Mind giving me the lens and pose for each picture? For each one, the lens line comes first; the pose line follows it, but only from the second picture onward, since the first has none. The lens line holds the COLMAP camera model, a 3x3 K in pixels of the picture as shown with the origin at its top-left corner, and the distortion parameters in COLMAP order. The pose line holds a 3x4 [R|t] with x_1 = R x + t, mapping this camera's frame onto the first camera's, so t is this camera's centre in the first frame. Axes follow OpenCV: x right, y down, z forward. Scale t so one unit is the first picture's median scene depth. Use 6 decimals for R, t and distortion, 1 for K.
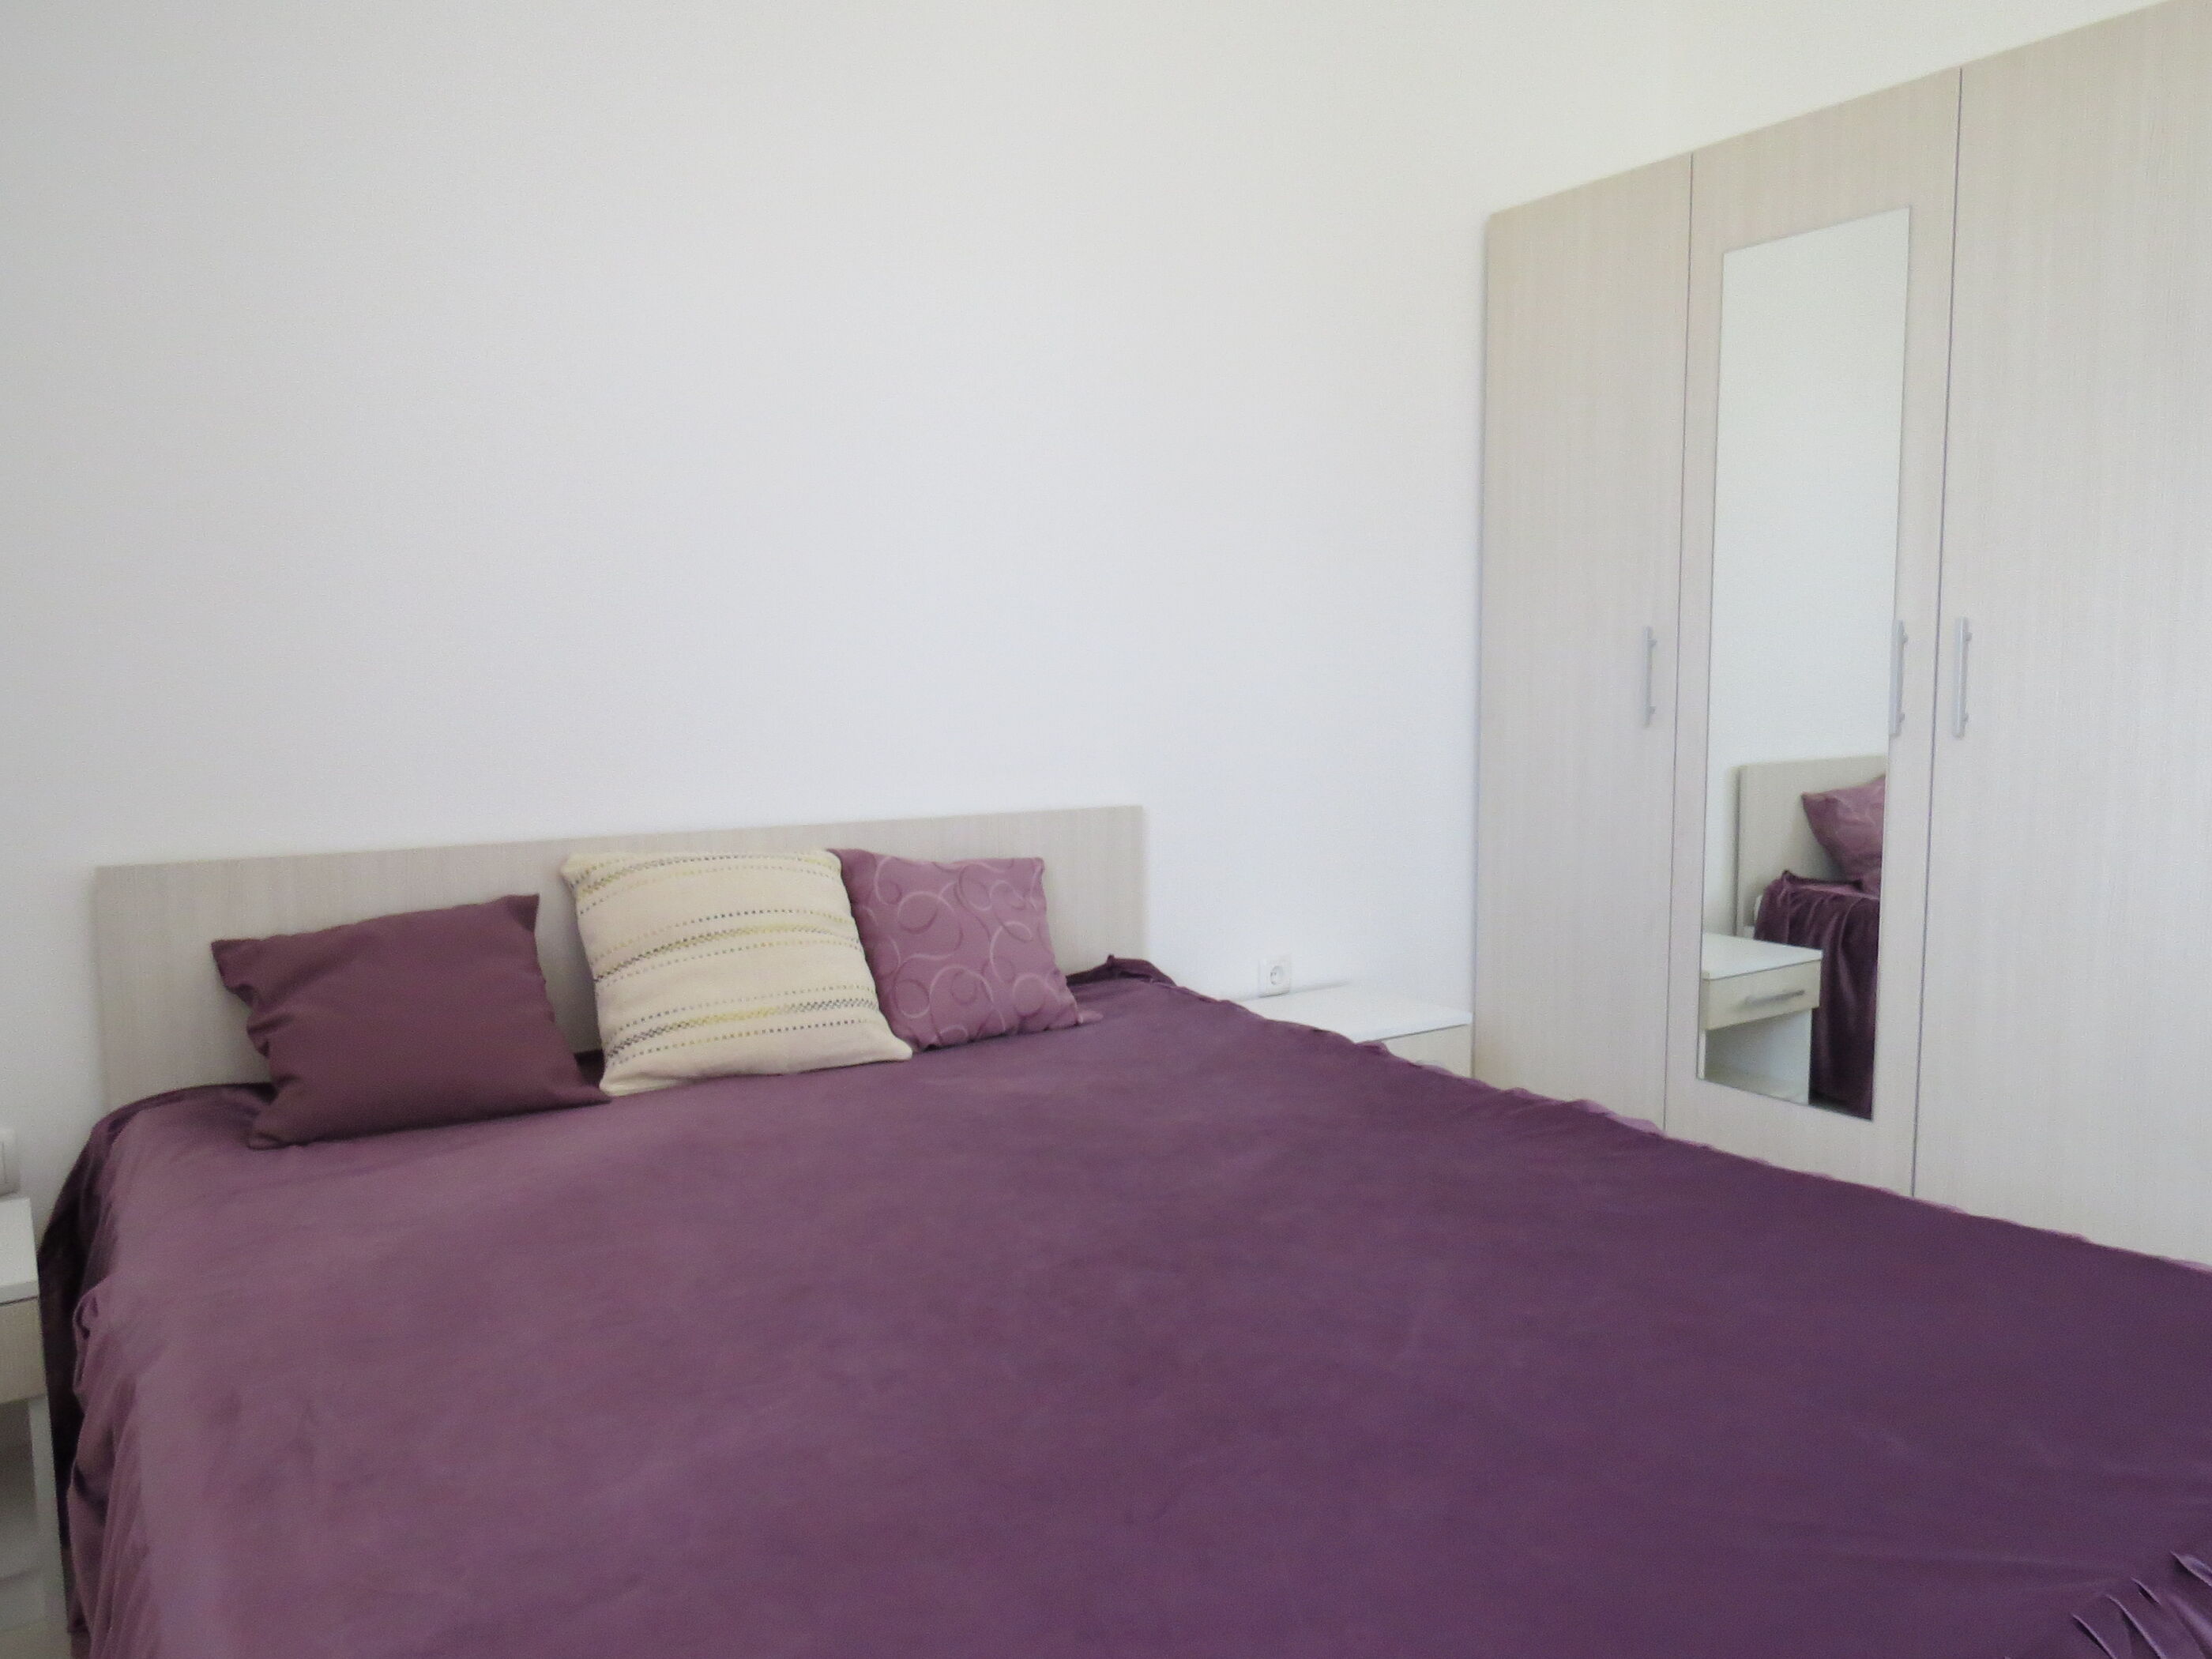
lens RADIAL K [[1581.9, 0, 1106.0], [0, 1581.9, 829.5], [0, 0, 1]] dist [-0.018954, -0.002572]
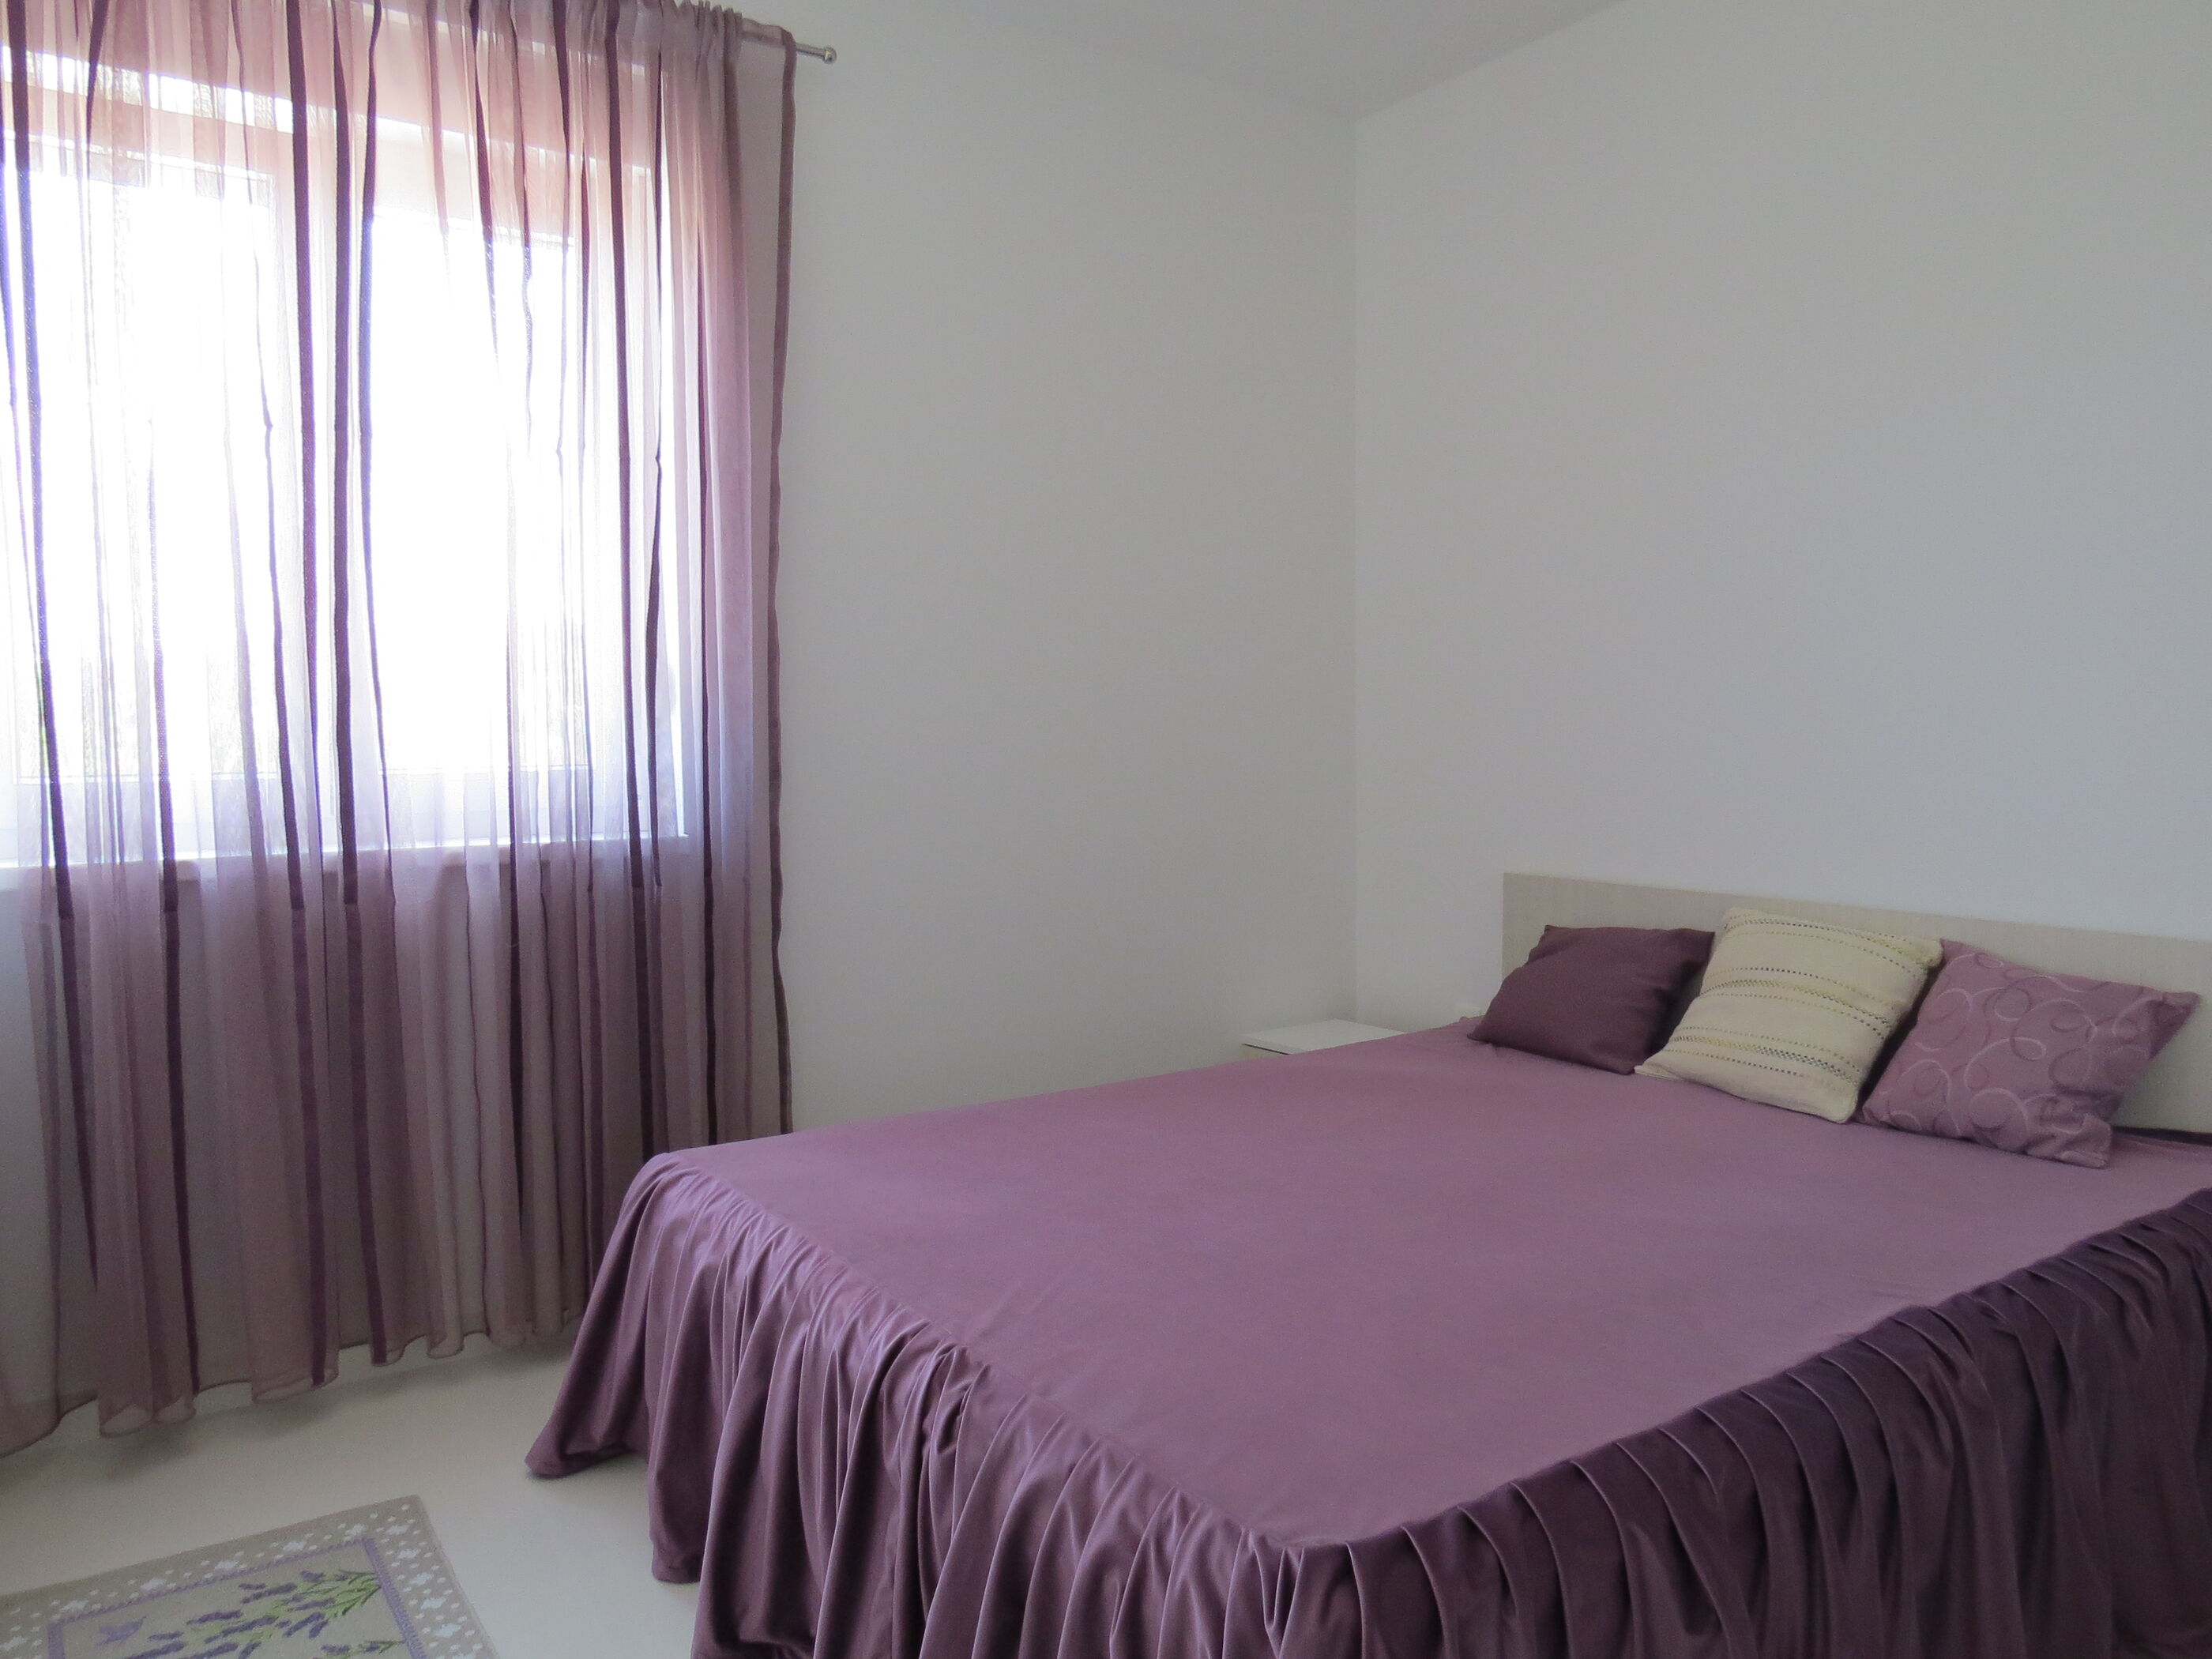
lens RADIAL K [[1581.9, 0, 1106.0], [0, 1581.9, 829.5], [0, 0, 1]] dist [-0.018954, -0.002572]
pose [[0.028022, 0.062060, -0.997679, 0.936769], [-0.111384, 0.992049, 0.058582, -0.065671], [0.993382, 0.109484, 0.034712, 0.421697]]
